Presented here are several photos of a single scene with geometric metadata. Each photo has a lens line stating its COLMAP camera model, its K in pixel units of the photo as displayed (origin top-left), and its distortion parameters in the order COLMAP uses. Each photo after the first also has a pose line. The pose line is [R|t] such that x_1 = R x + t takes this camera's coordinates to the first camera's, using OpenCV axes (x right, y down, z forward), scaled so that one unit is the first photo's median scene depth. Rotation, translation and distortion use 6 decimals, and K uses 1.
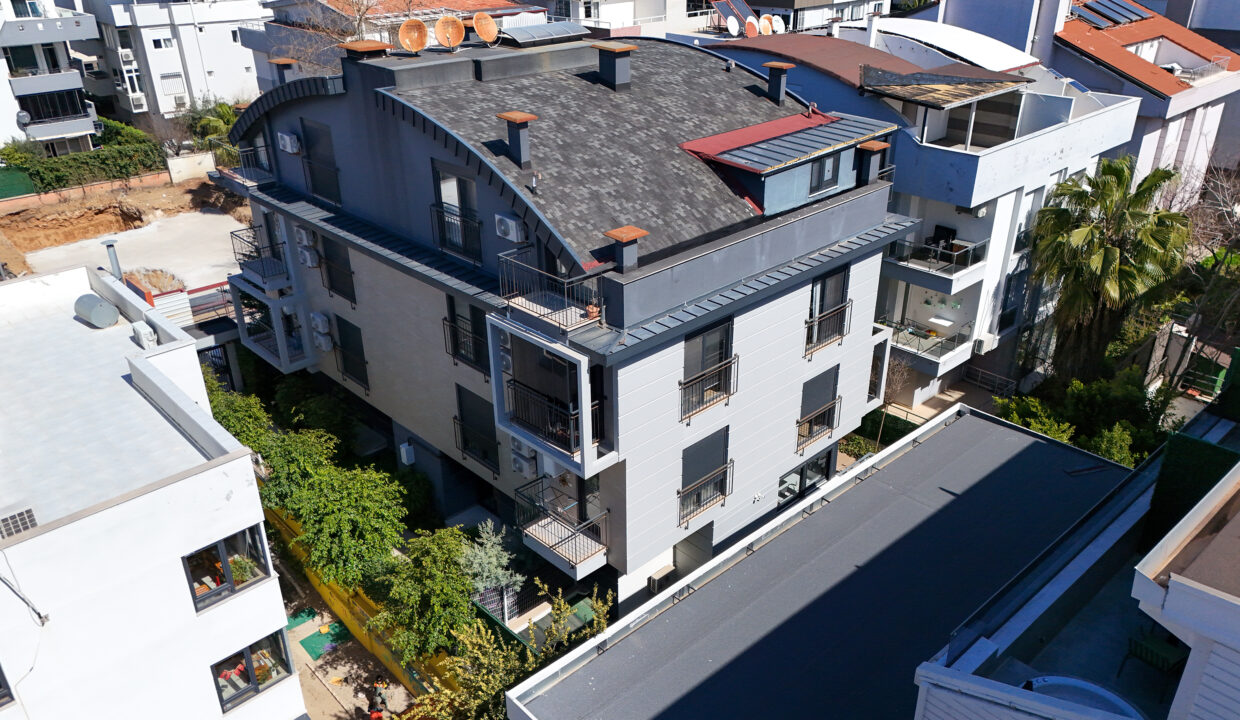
lens RADIAL K [[915.0, 0, 619.4], [0, 915.0, 358.9], [0, 0, 1]] dist [0.005689, 0.002121]
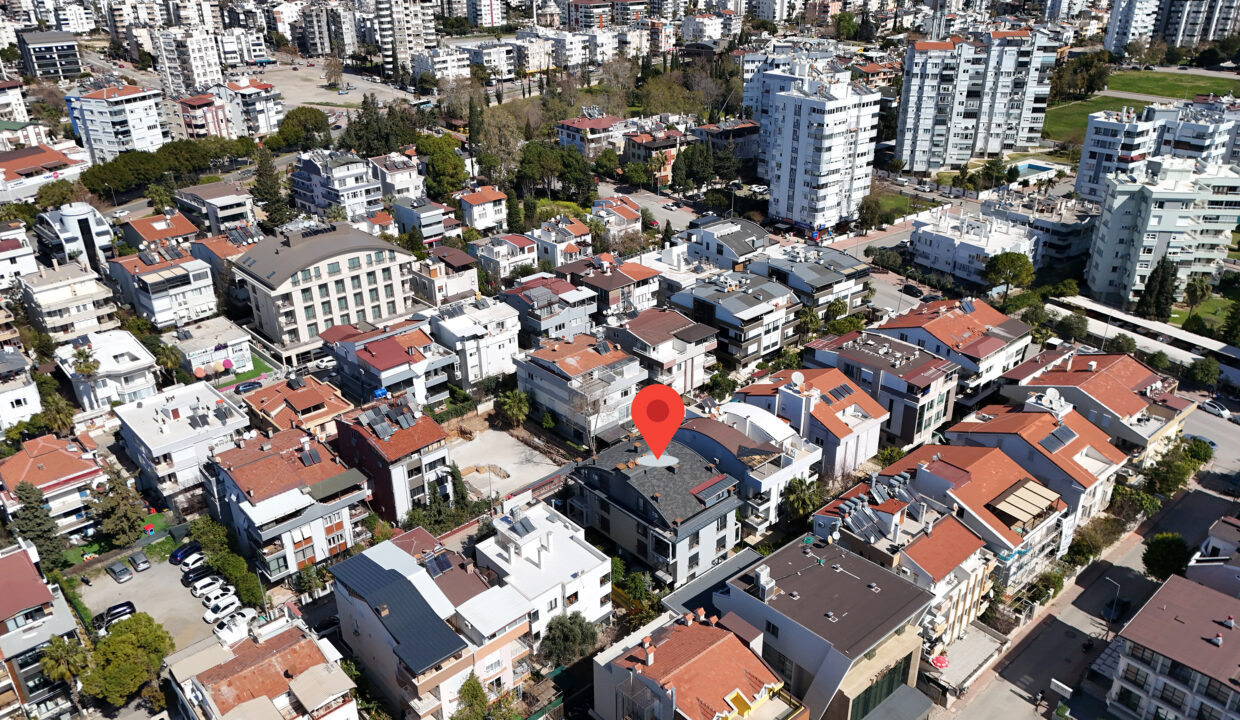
lens RADIAL K [[915.0, 0, 622.5], [0, 915.0, 363.9], [0, 0, 1]] dist [0.005689, 0.002121]
pose [[0.999751, 0.011373, -0.019188, -0.181161], [-0.011508, 0.999910, -0.006953, -0.801654], [0.019107, 0.007172, 0.999792, -3.490434]]
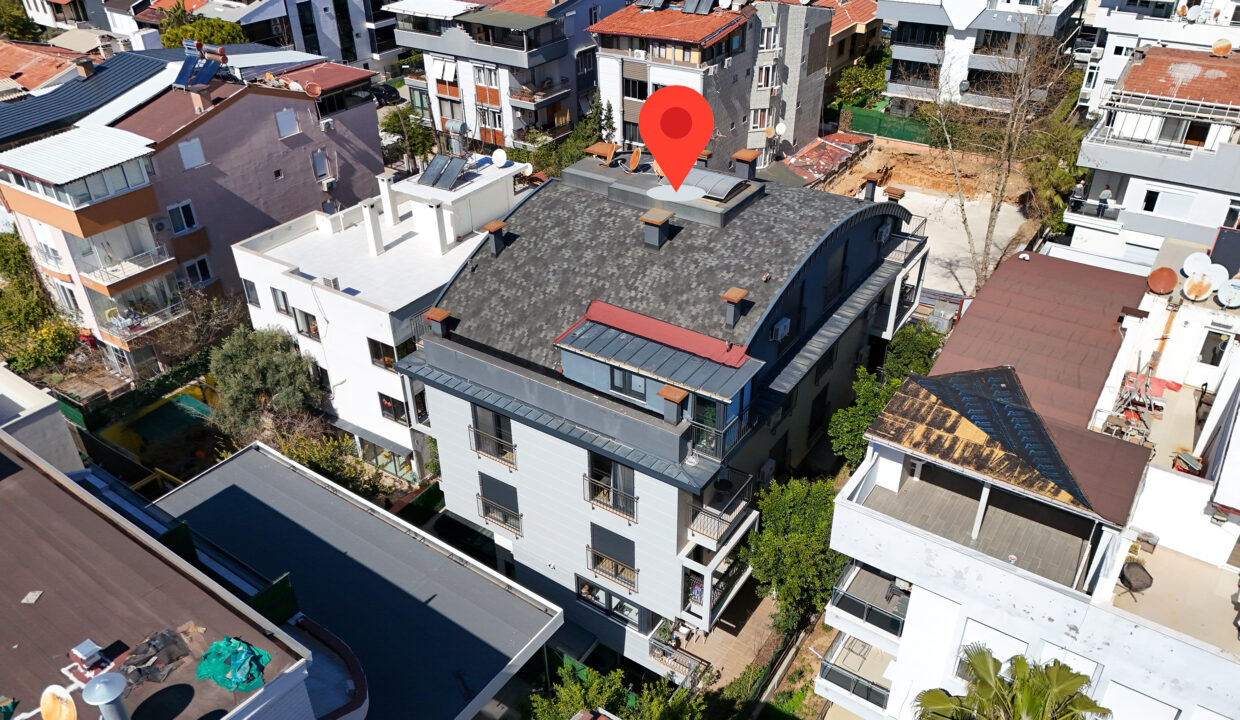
lens RADIAL K [[915.0, 0, 617.7], [0, 915.0, 360.5], [0, 0, 1]] dist [0.005689, 0.002121]
pose [[0.201862, 0.525432, -0.826543, 1.091356], [-0.420074, 0.808799, 0.411560, -0.655636], [0.884754, 0.264131, 0.383986, 0.523039]]
